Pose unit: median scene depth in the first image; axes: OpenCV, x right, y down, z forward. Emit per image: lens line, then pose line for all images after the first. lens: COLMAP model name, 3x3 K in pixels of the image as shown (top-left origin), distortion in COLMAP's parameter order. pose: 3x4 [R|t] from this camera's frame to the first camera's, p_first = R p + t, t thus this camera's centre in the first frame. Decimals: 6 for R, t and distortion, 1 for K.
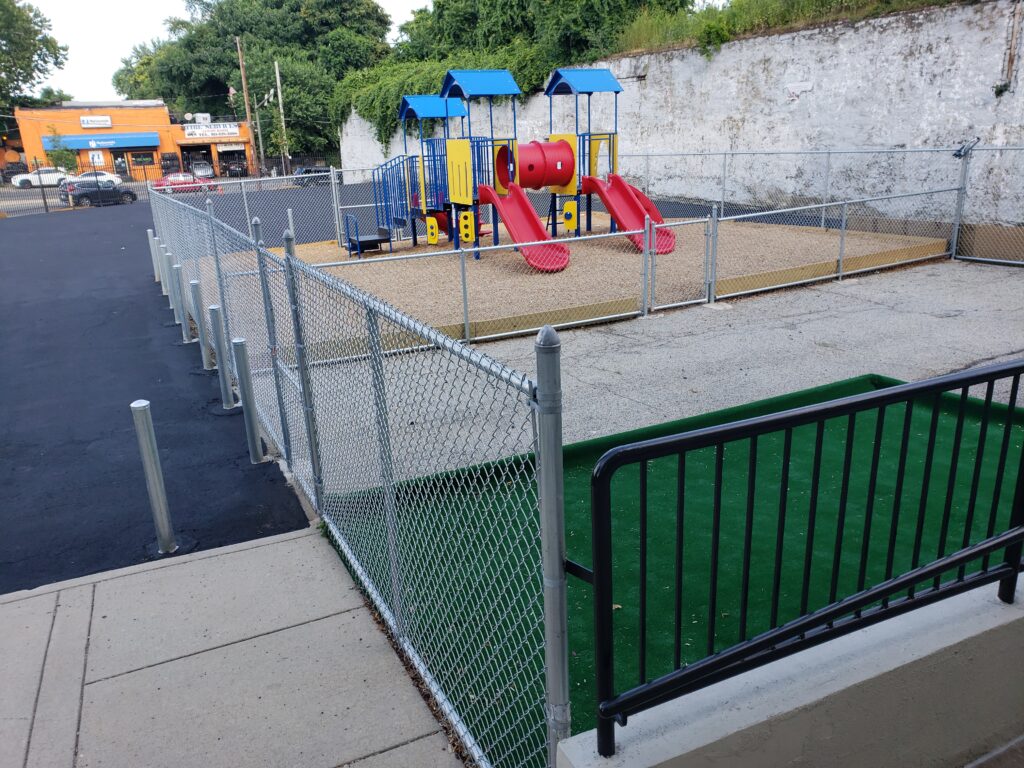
lens RADIAL K [[805.1, 0, 512.0], [0, 805.1, 384.0], [0, 0, 1]] dist [0.004405, 0.006993]
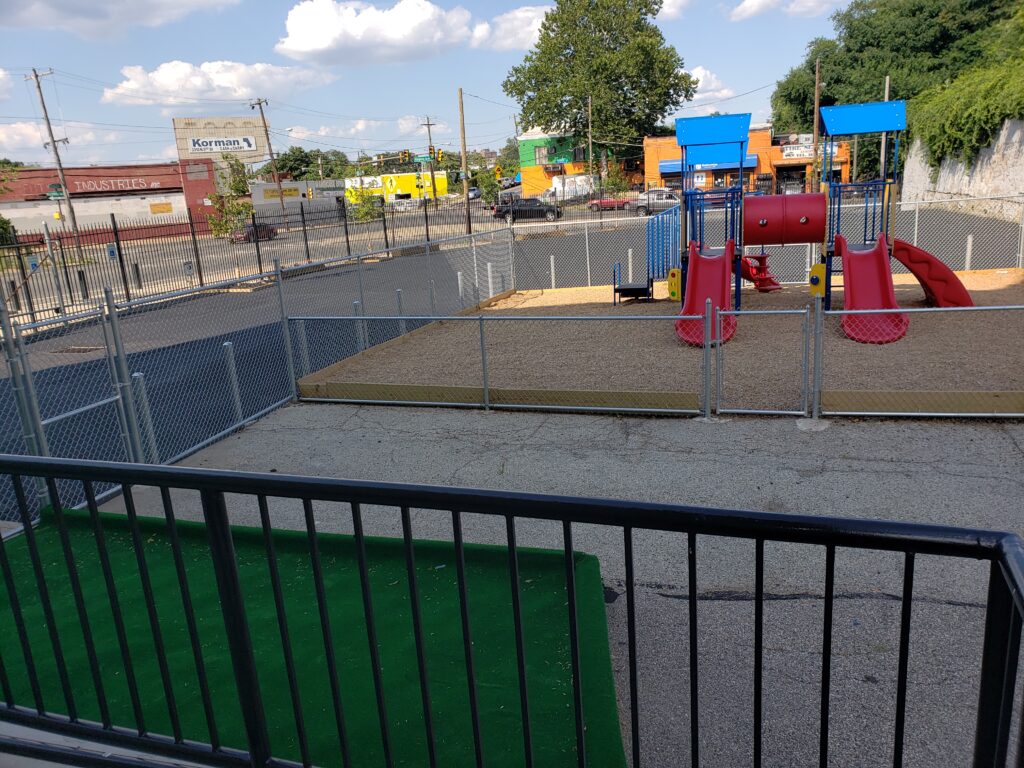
lens RADIAL K [[805.1, 0, 512.0], [0, 805.1, 384.0], [0, 0, 1]] dist [0.004405, 0.006993]
pose [[0.705808, 0.173733, -0.686770, 0.107658], [-0.182947, 0.981277, 0.060216, -0.024186], [0.684373, 0.083141, 0.724377, 0.048468]]
